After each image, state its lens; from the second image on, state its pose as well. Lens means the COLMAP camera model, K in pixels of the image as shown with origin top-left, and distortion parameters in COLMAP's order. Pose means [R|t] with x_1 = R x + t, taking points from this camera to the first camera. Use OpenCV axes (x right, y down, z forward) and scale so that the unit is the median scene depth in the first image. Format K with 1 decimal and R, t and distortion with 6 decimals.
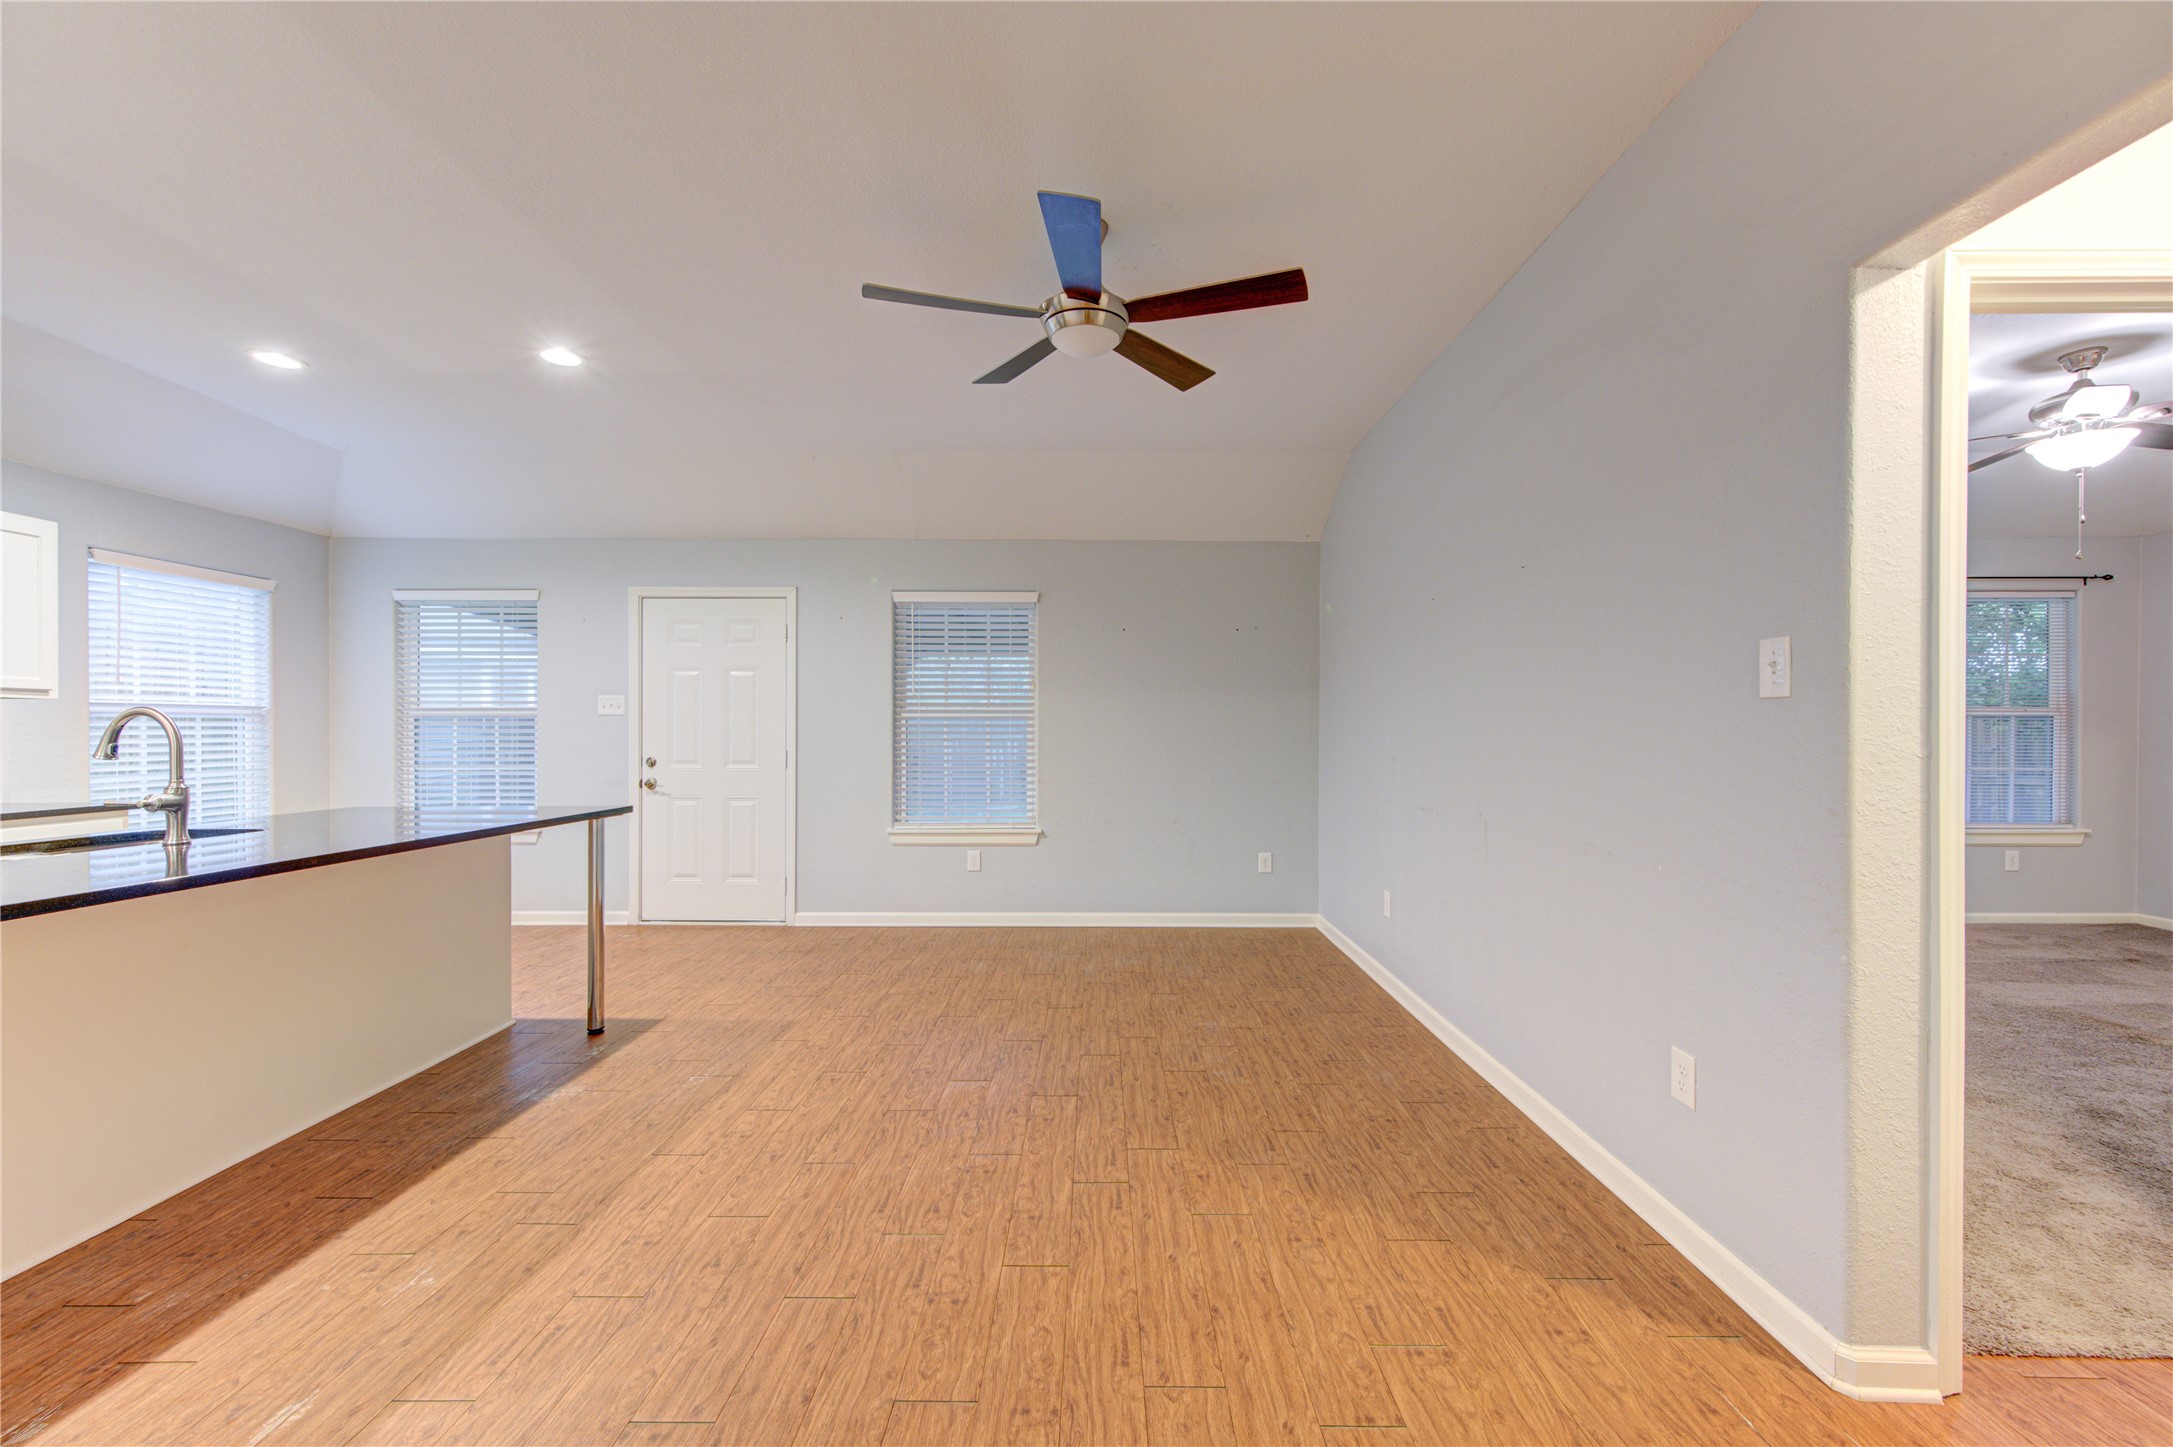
lens RADIAL K [[853.6, 0, 1092.9], [0, 853.6, 734.9], [0, 0, 1]] dist [-0.000061, -0.000248]
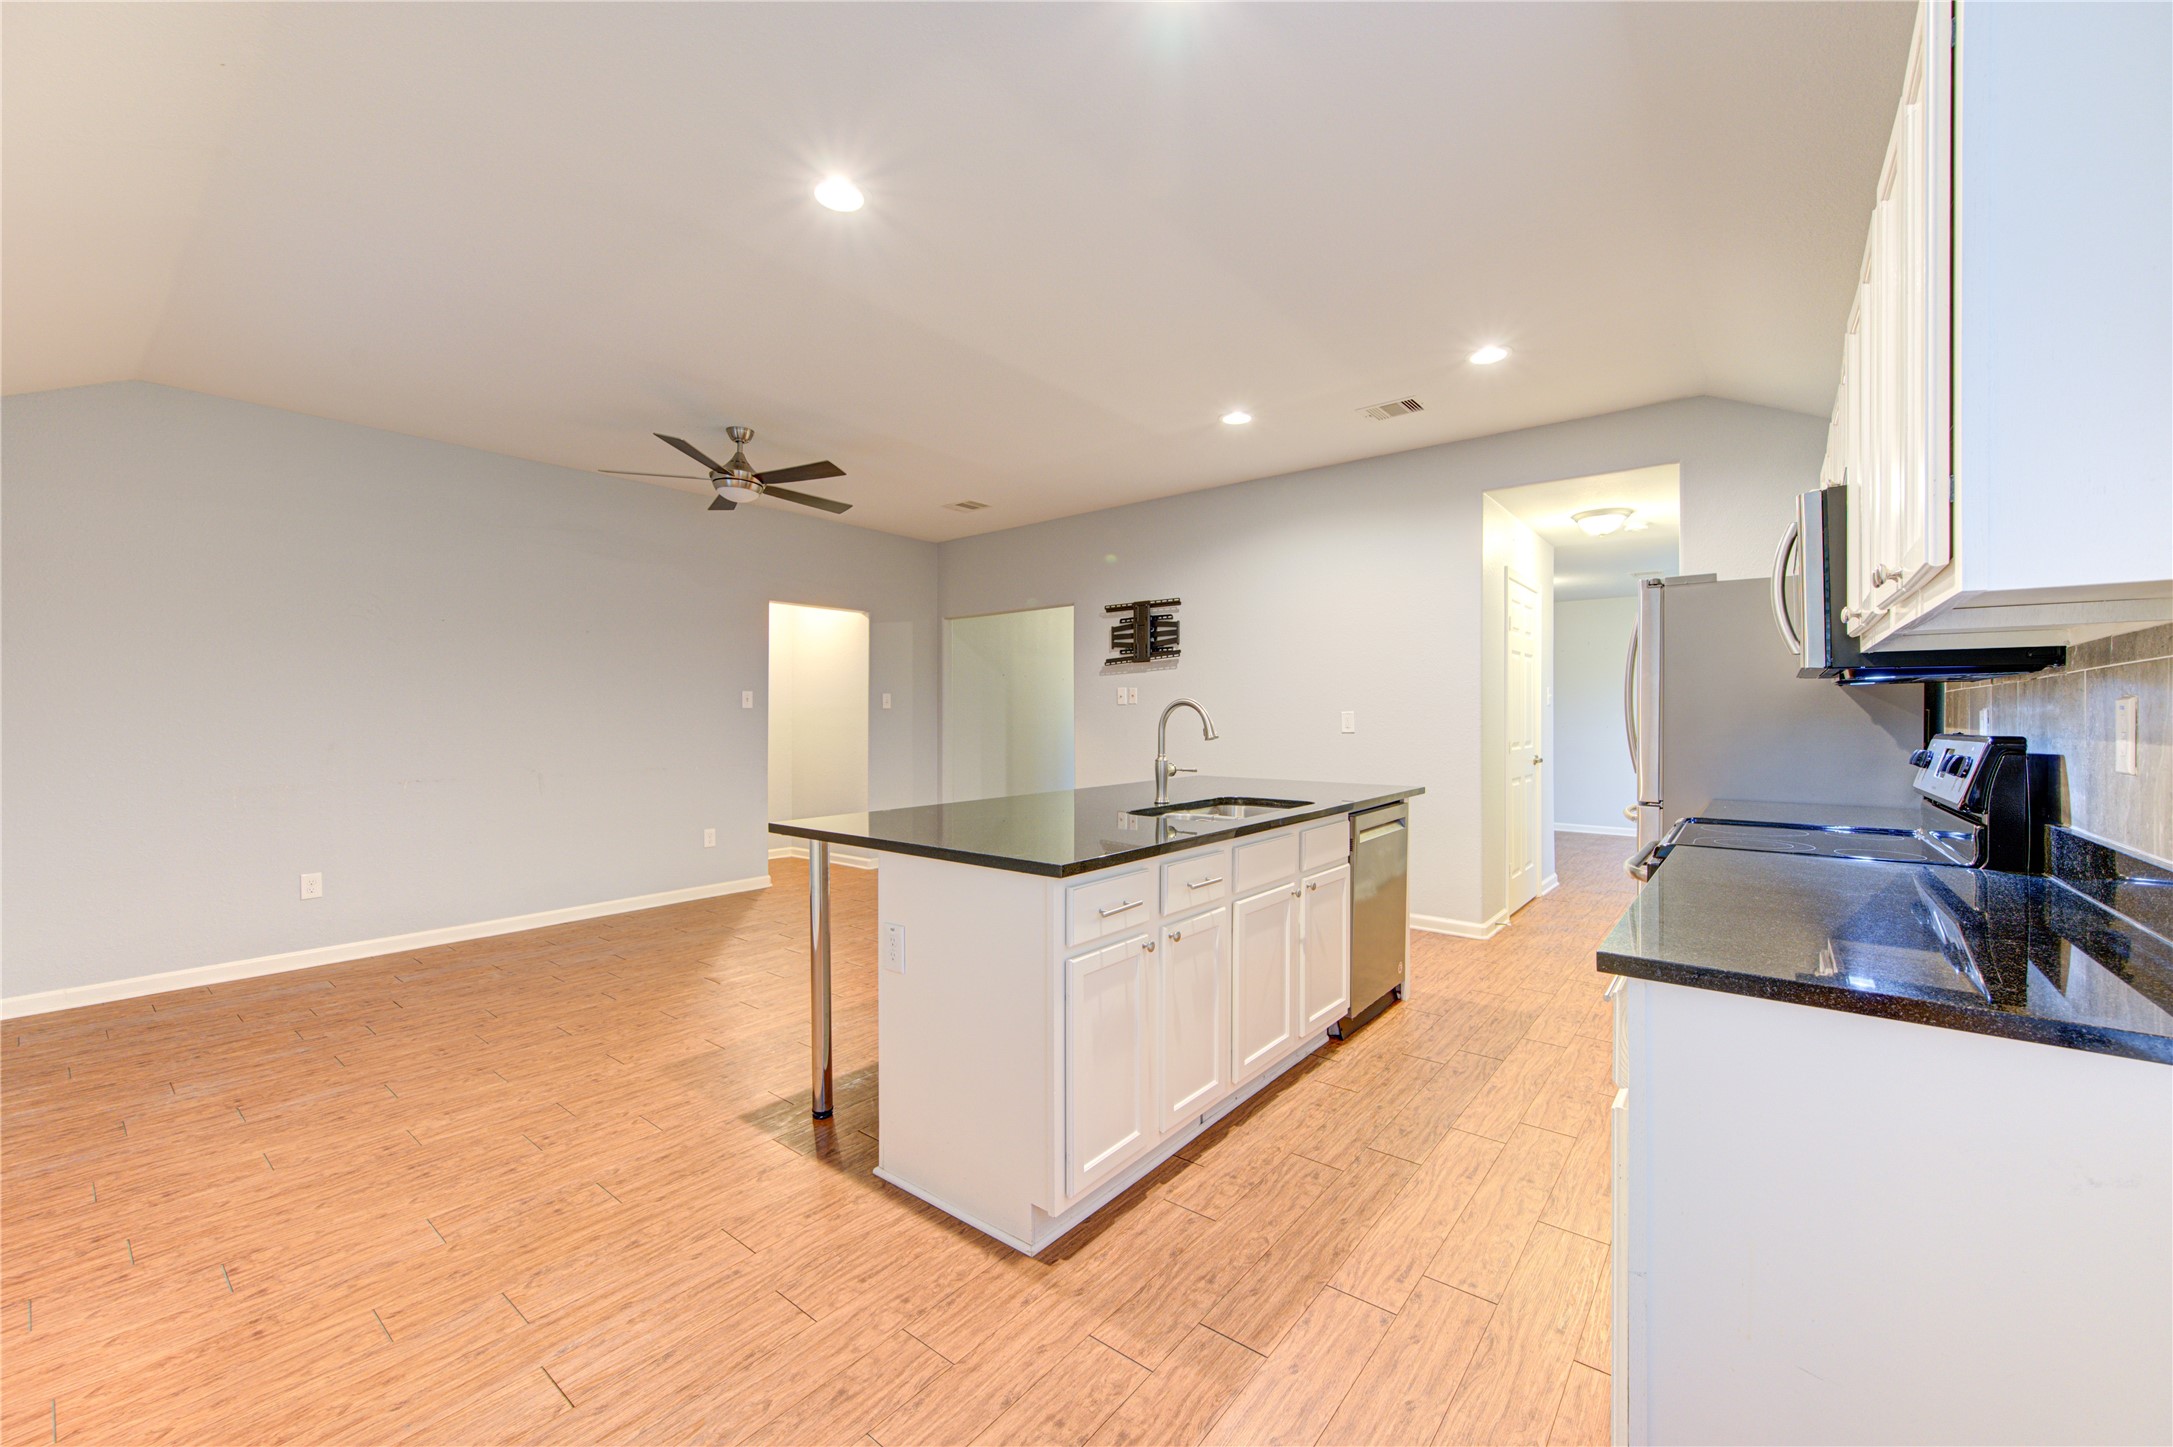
lens RADIAL K [[853.6, 0, 1083.8], [0, 853.6, 717.7], [0, 0, 1]] dist [-0.000061, -0.000248]
pose [[-0.778954, 0.000964, 0.627081, -1.297879], [0.007172, 0.999947, 0.007372, -0.011078], [-0.627040, 0.010240, -0.778920, 1.508789]]
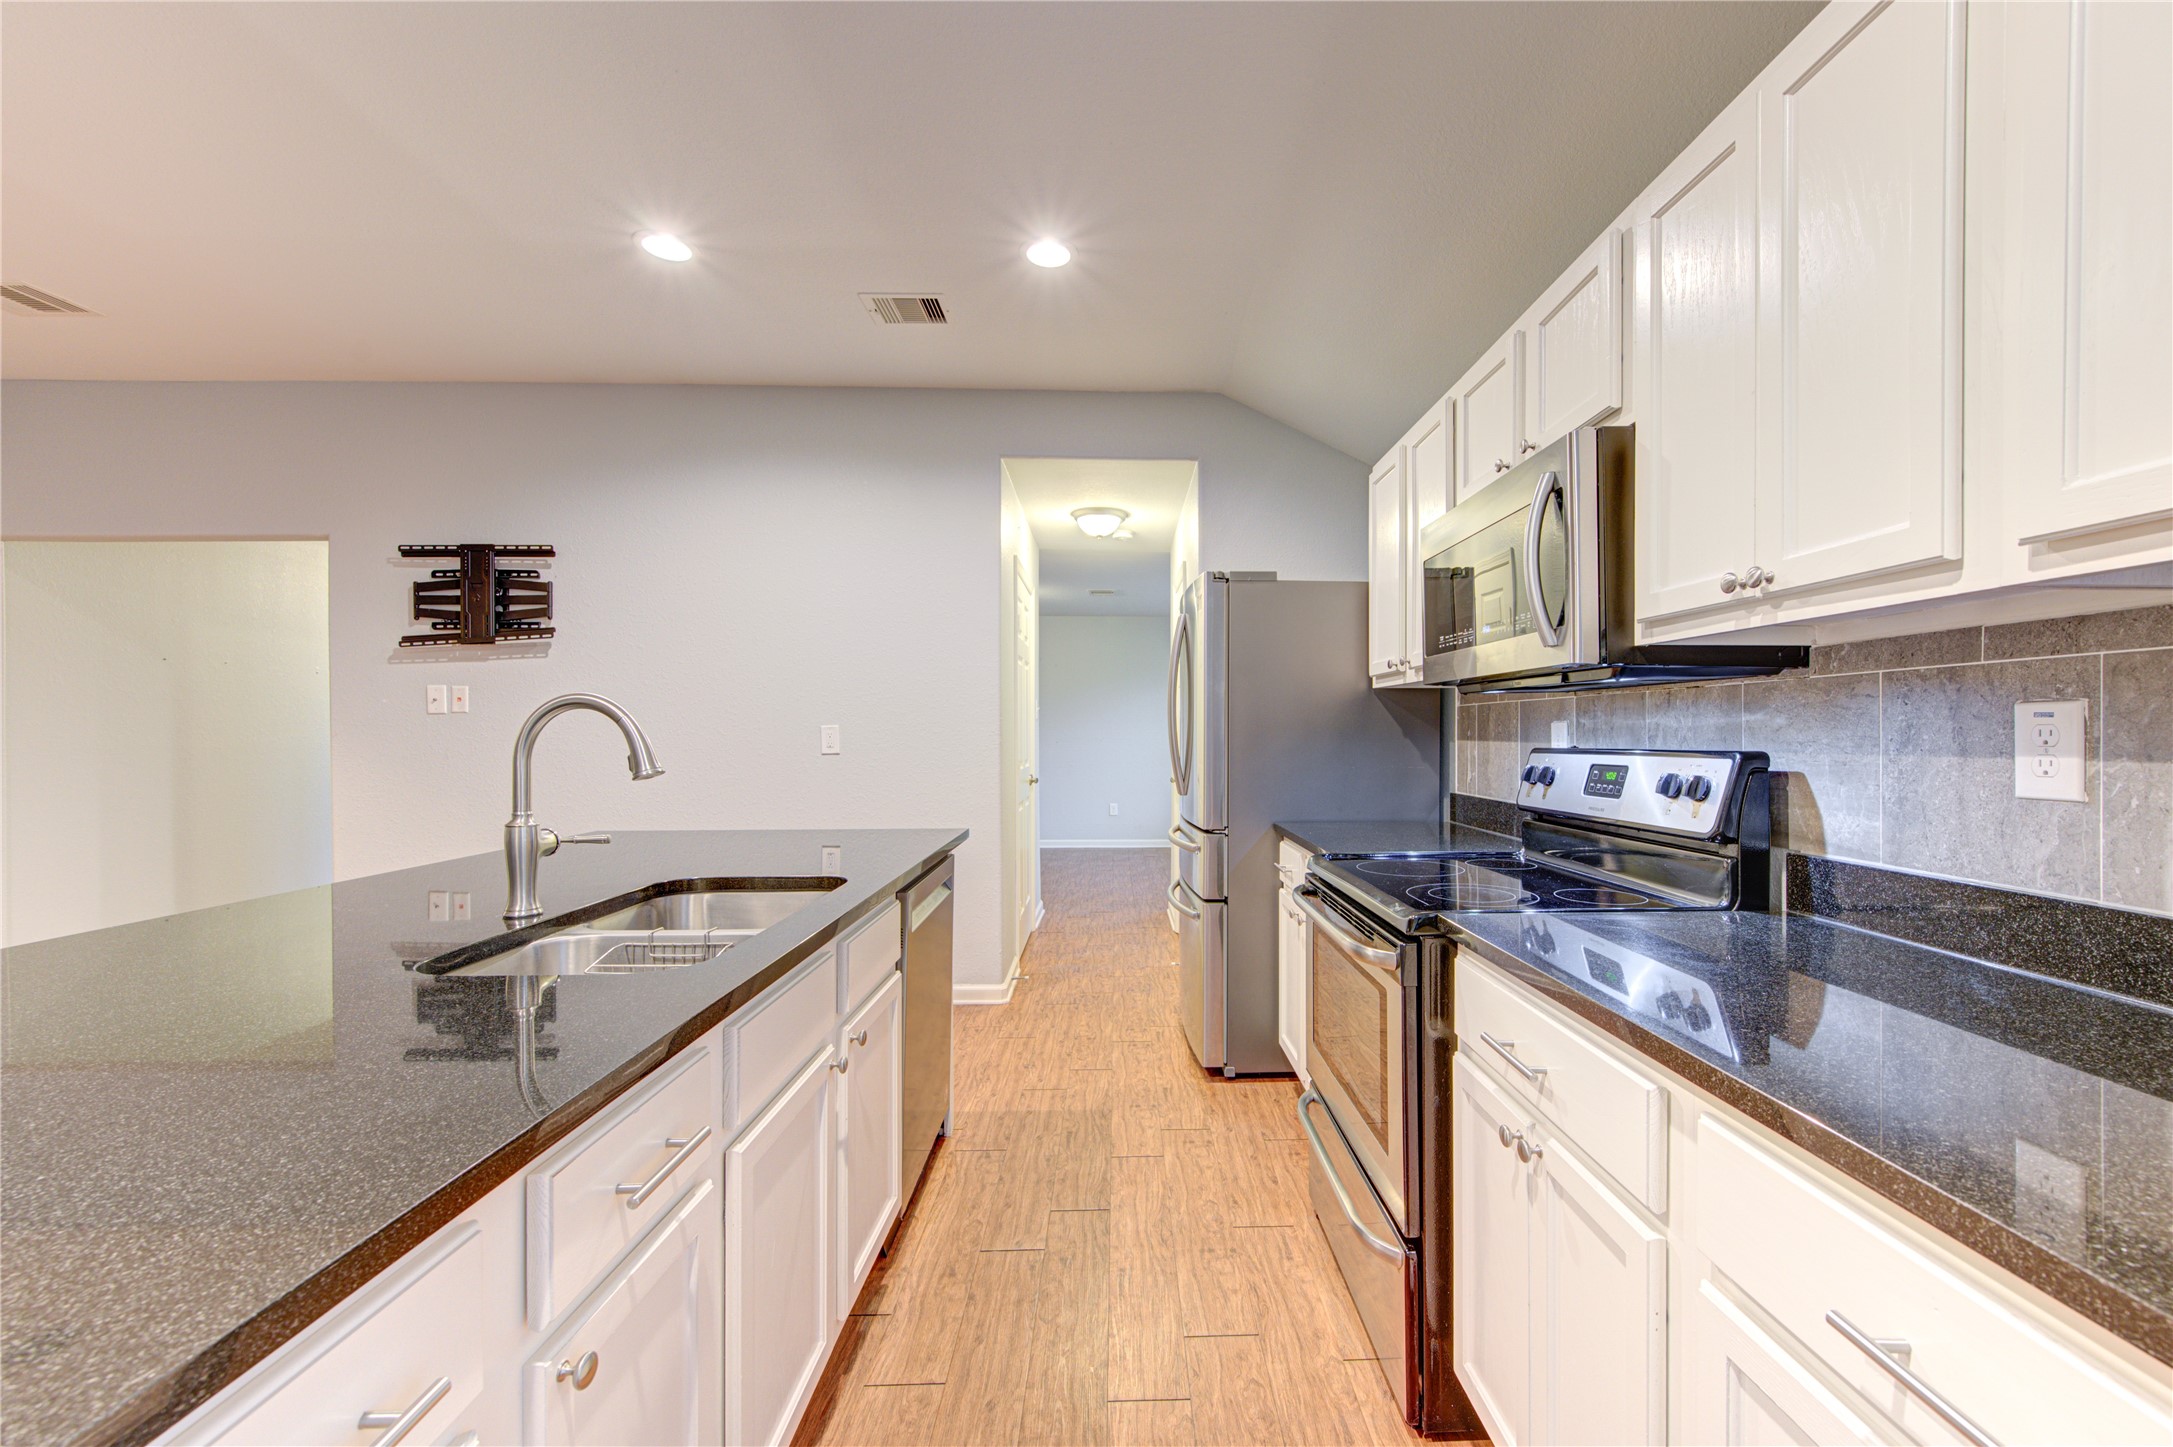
lens RADIAL K [[853.6, 0, 1138.0], [0, 853.6, 738.3], [0, 0, 1]] dist [-0.000061, -0.000248]
pose [[-0.999105, 0.004783, -0.042033, -1.072183], [0.004126, 0.999868, 0.015710, -0.006573], [0.042103, 0.015522, -0.998993, 1.172618]]
